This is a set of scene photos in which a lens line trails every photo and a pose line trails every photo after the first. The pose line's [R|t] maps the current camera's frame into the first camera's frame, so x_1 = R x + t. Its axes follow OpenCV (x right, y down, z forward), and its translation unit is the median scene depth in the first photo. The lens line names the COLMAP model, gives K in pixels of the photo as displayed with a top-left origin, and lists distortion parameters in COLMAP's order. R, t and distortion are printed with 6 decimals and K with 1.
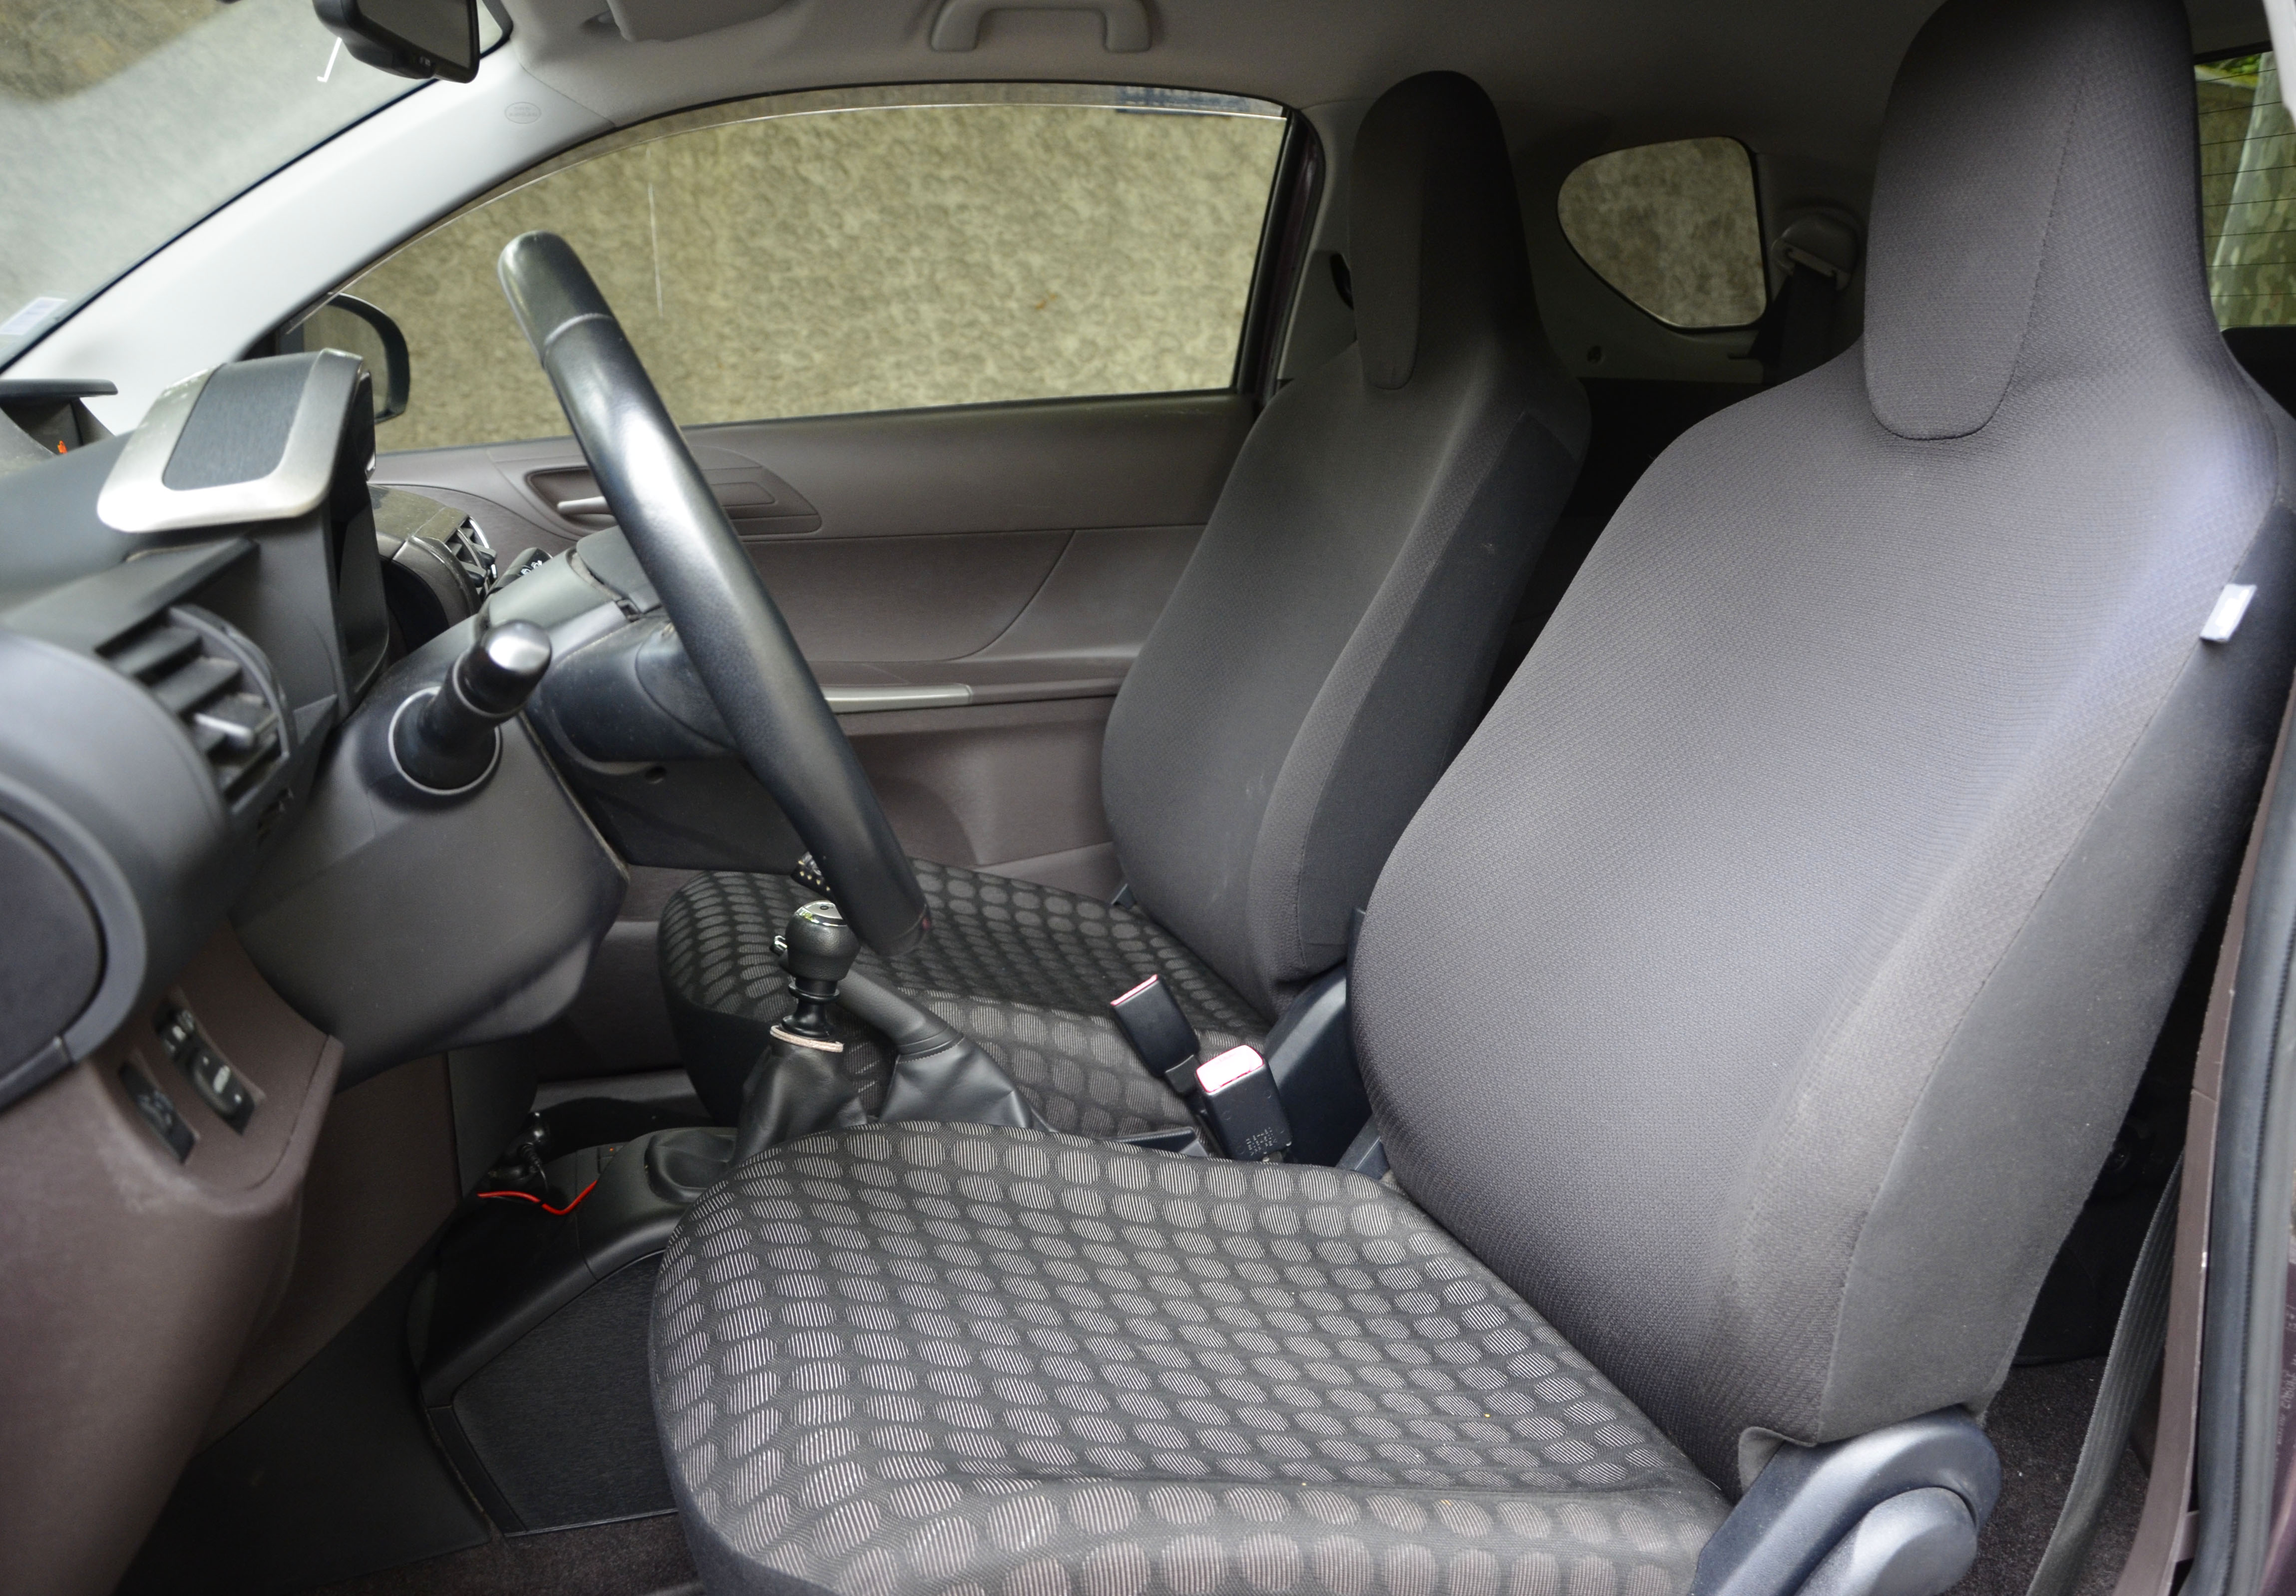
lens RADIAL K [[1806.4, 0, 1127.5], [0, 1806.4, 784.2], [0, 0, 1]] dist [-0.076021, 0.036868]
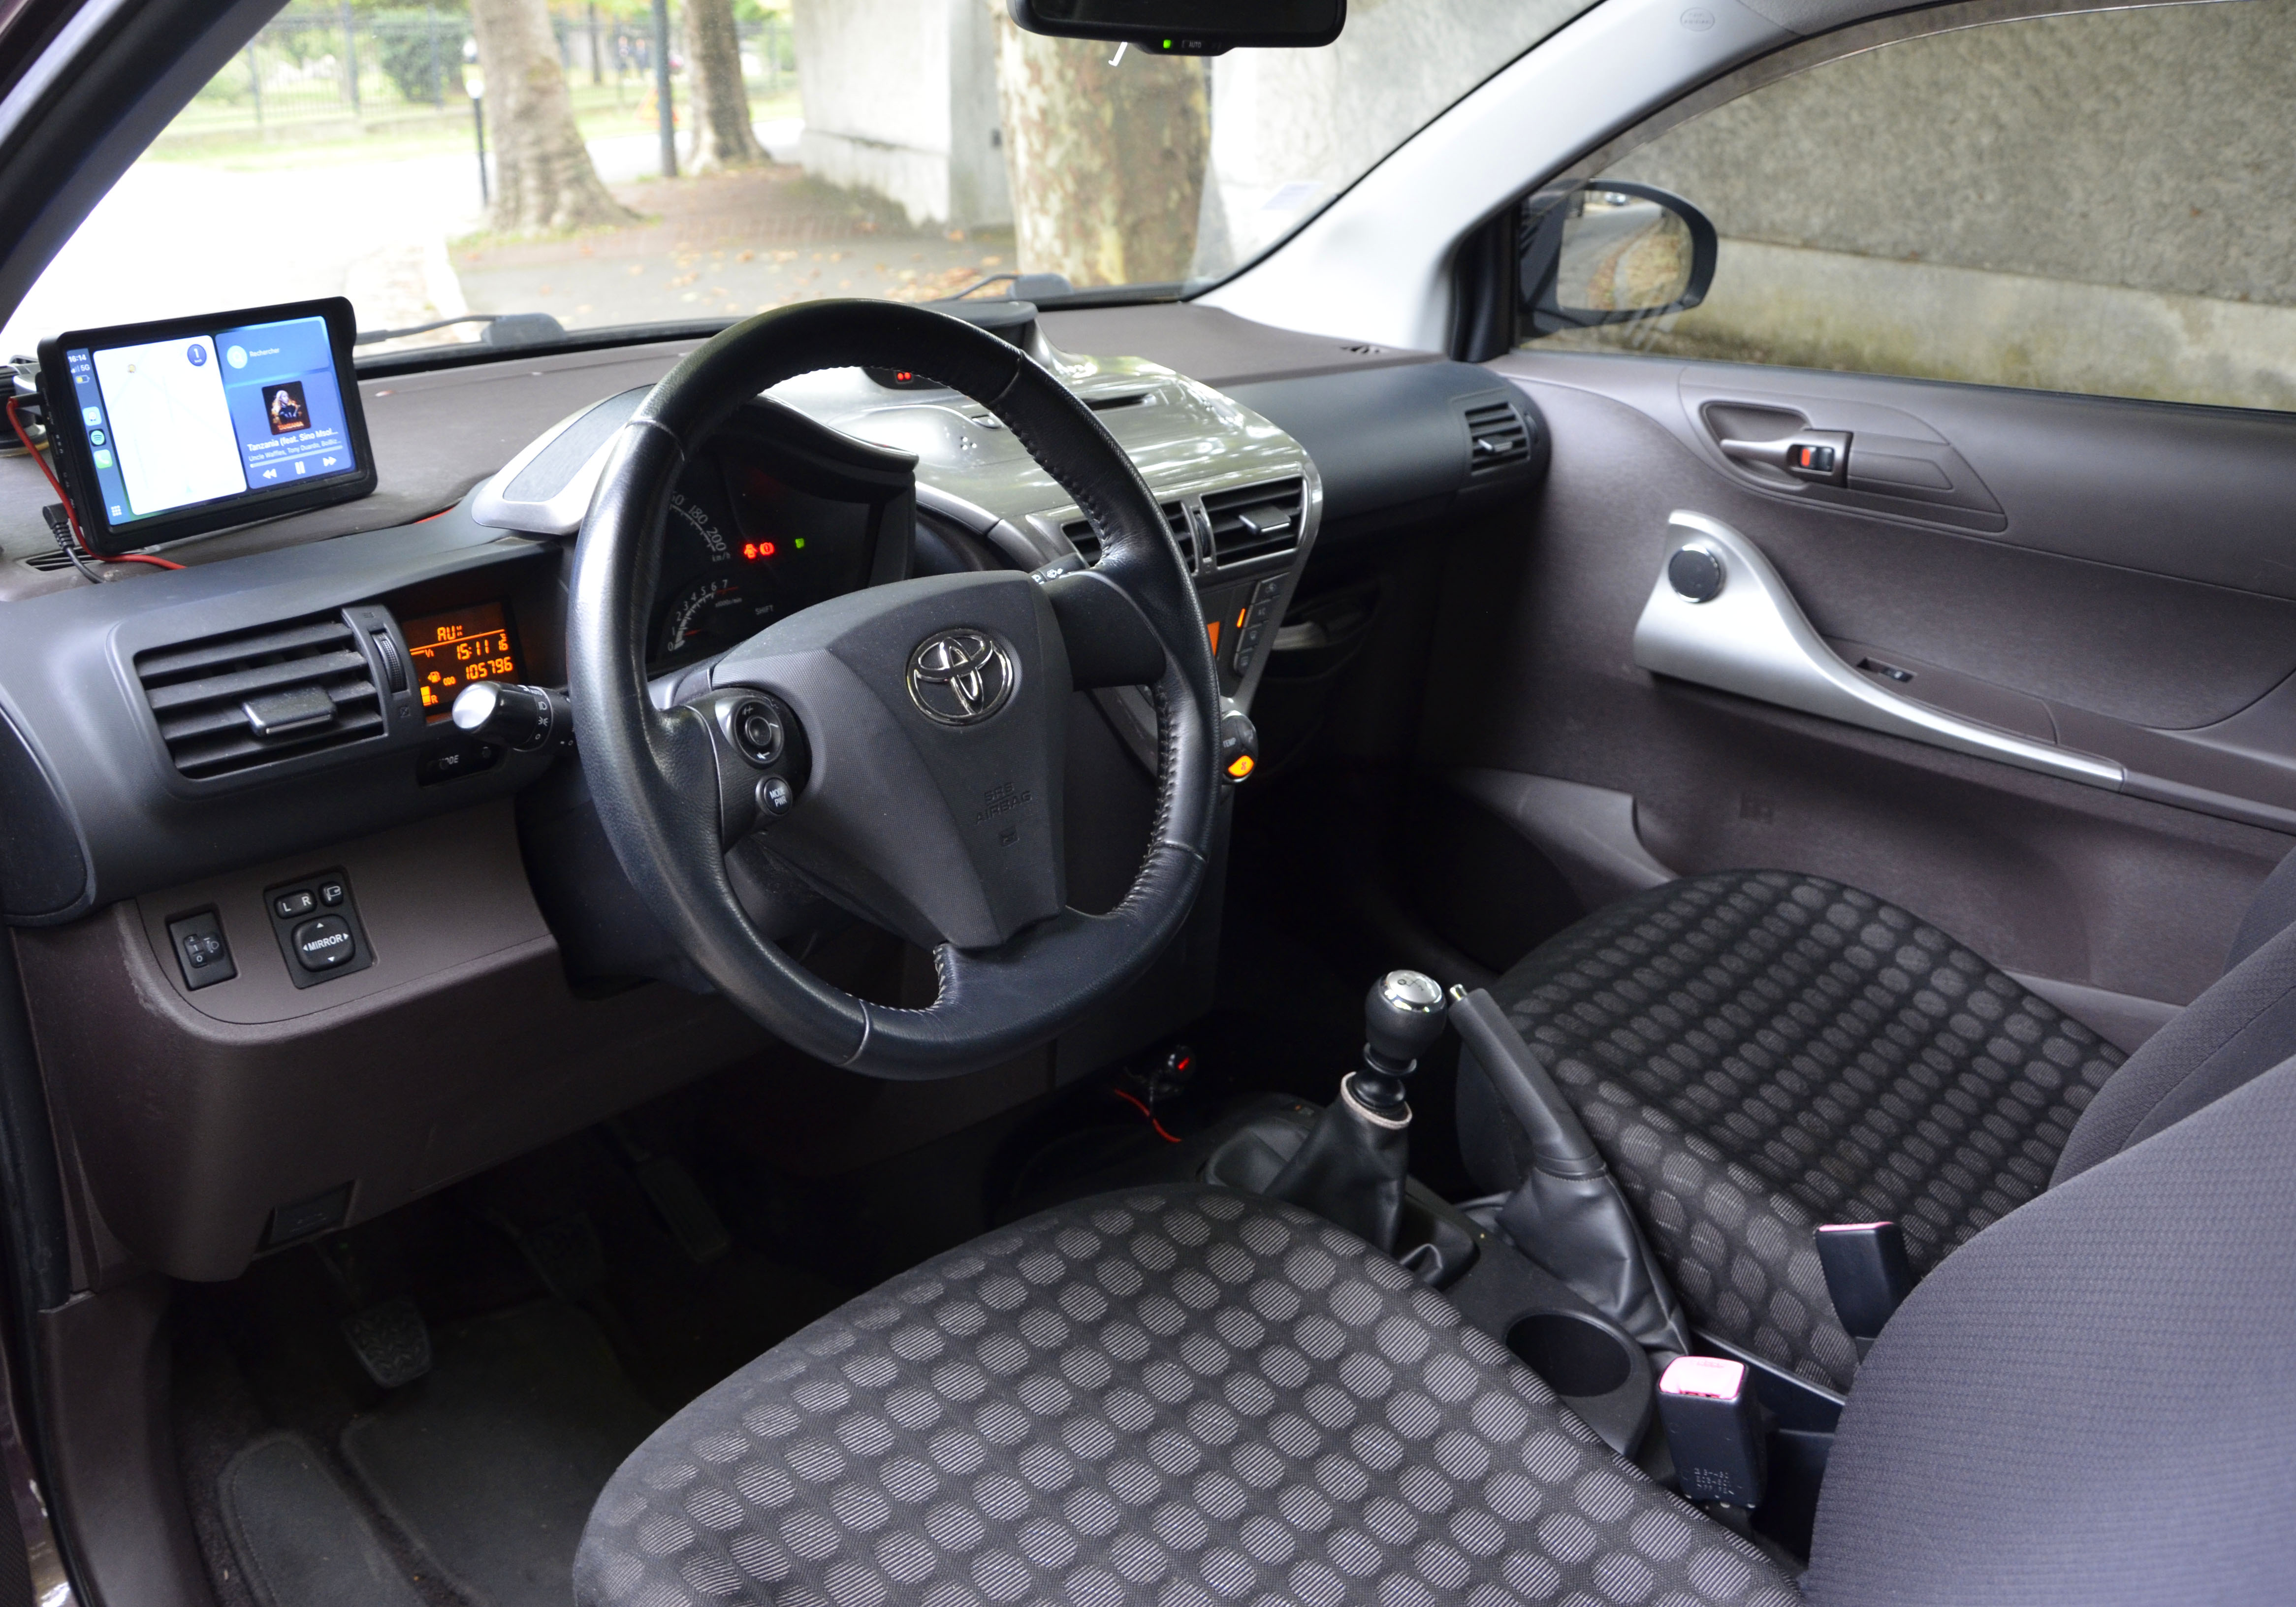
lens RADIAL K [[1806.7, 0, 1144.8], [0, 1806.7, 790.5], [0, 0, 1]] dist [-0.076021, 0.036868]
pose [[0.542237, 0.333443, -0.771230, 0.285032], [-0.229450, 0.941759, 0.245849, -0.142248], [0.808290, 0.043650, 0.587165, 0.221270]]
